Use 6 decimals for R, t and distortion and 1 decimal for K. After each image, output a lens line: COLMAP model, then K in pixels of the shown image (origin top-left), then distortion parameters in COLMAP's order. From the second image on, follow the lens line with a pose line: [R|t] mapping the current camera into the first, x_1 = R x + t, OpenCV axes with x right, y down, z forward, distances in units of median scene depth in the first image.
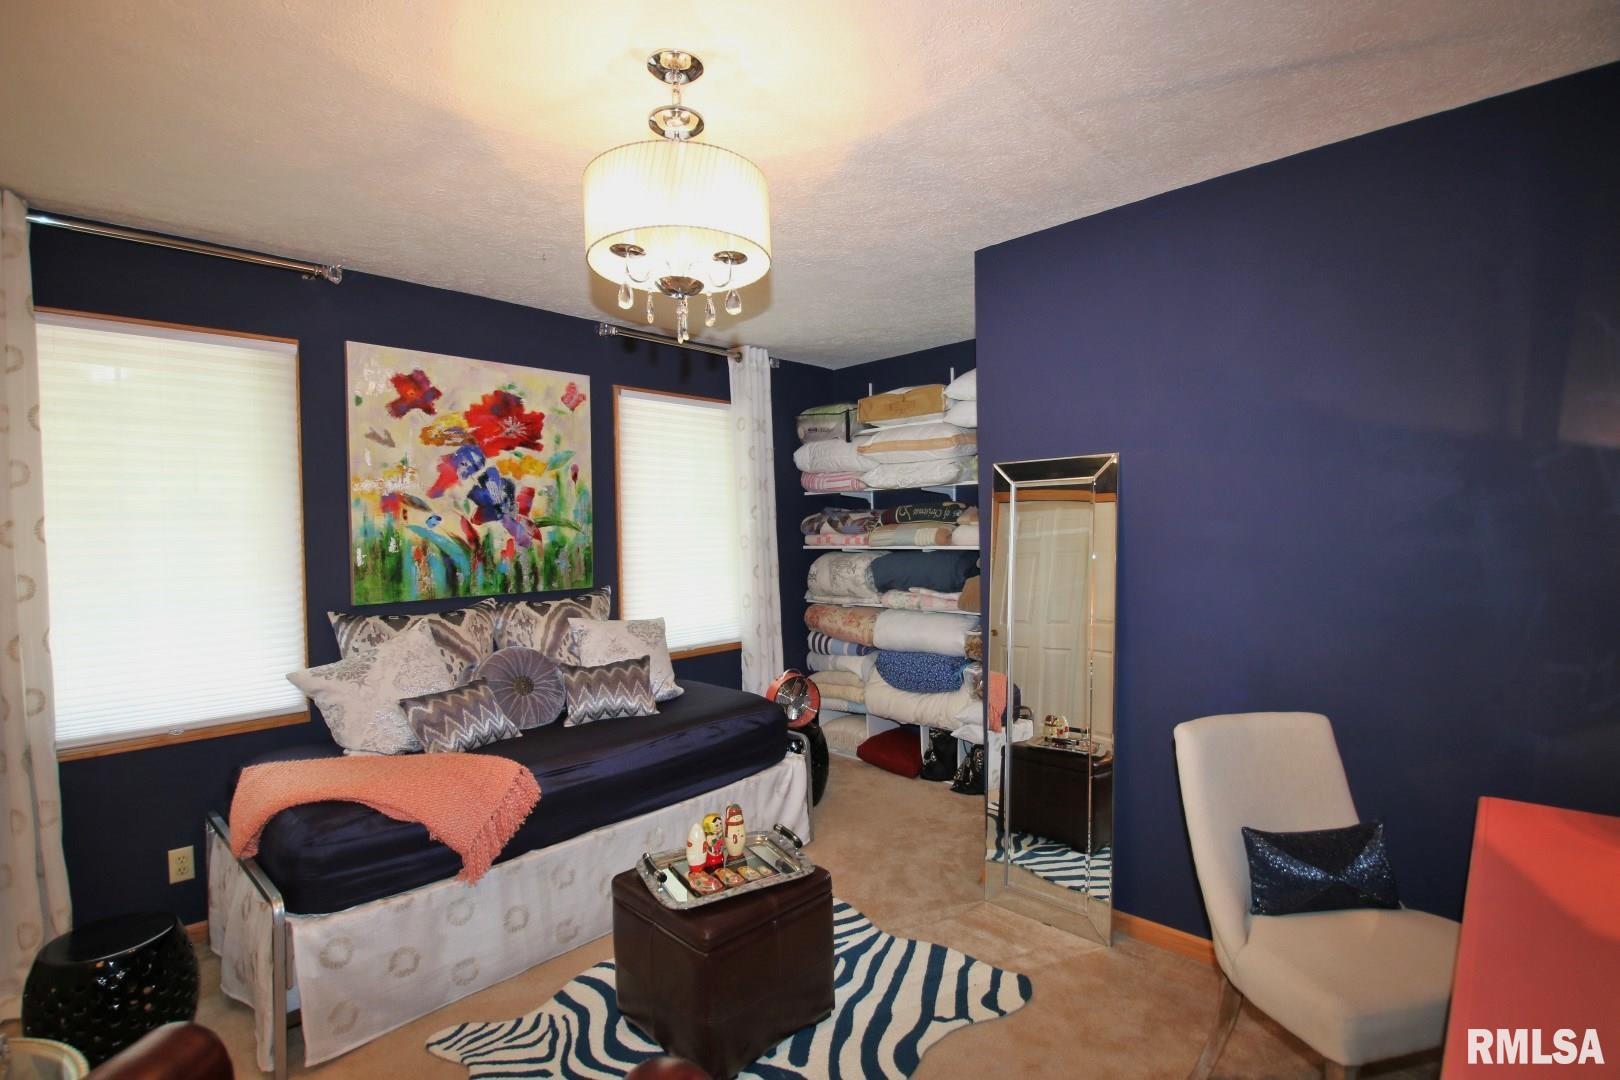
lens RADIAL K [[746.8, 0, 808.4], [0, 746.8, 539.1], [0, 0, 1]] dist [0.000562, -0.018728]
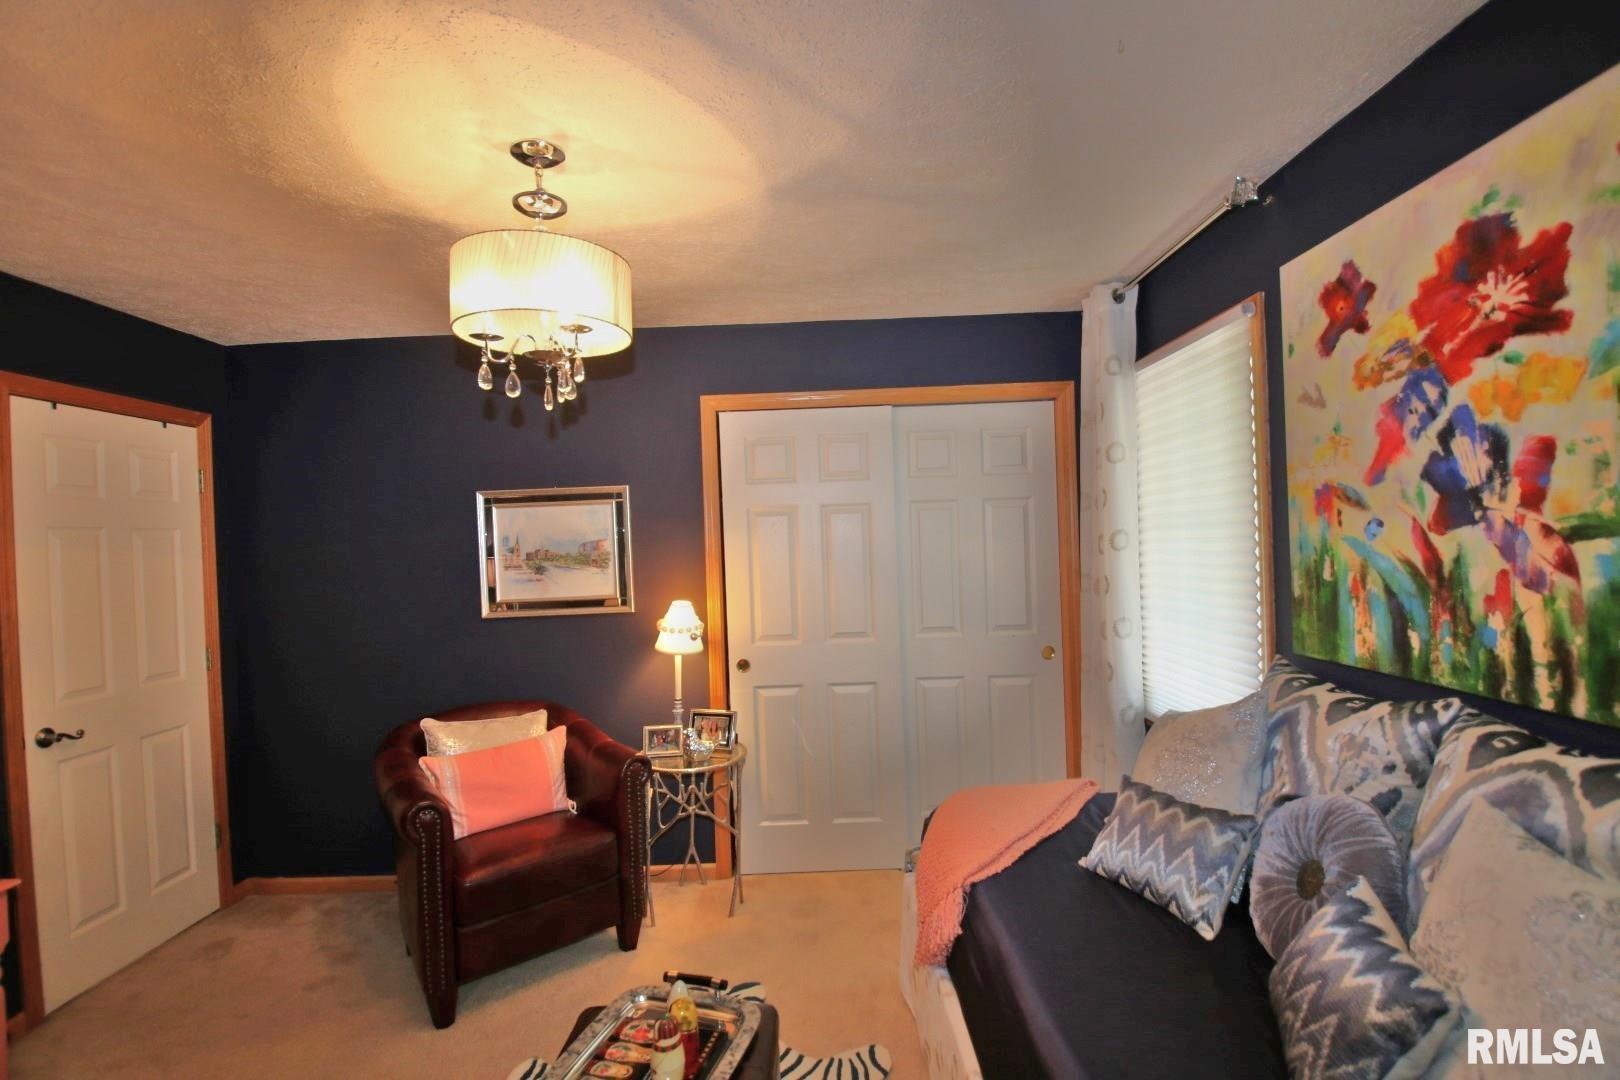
lens RADIAL K [[746.8, 0, 804.0], [0, 746.8, 546.3], [0, 0, 1]] dist [0.000562, -0.018728]
pose [[-0.722811, 0.049244, -0.689289, 0.164492], [0.043147, 0.998728, 0.026106, -0.041614], [0.689697, -0.010870, -0.724016, 1.067598]]
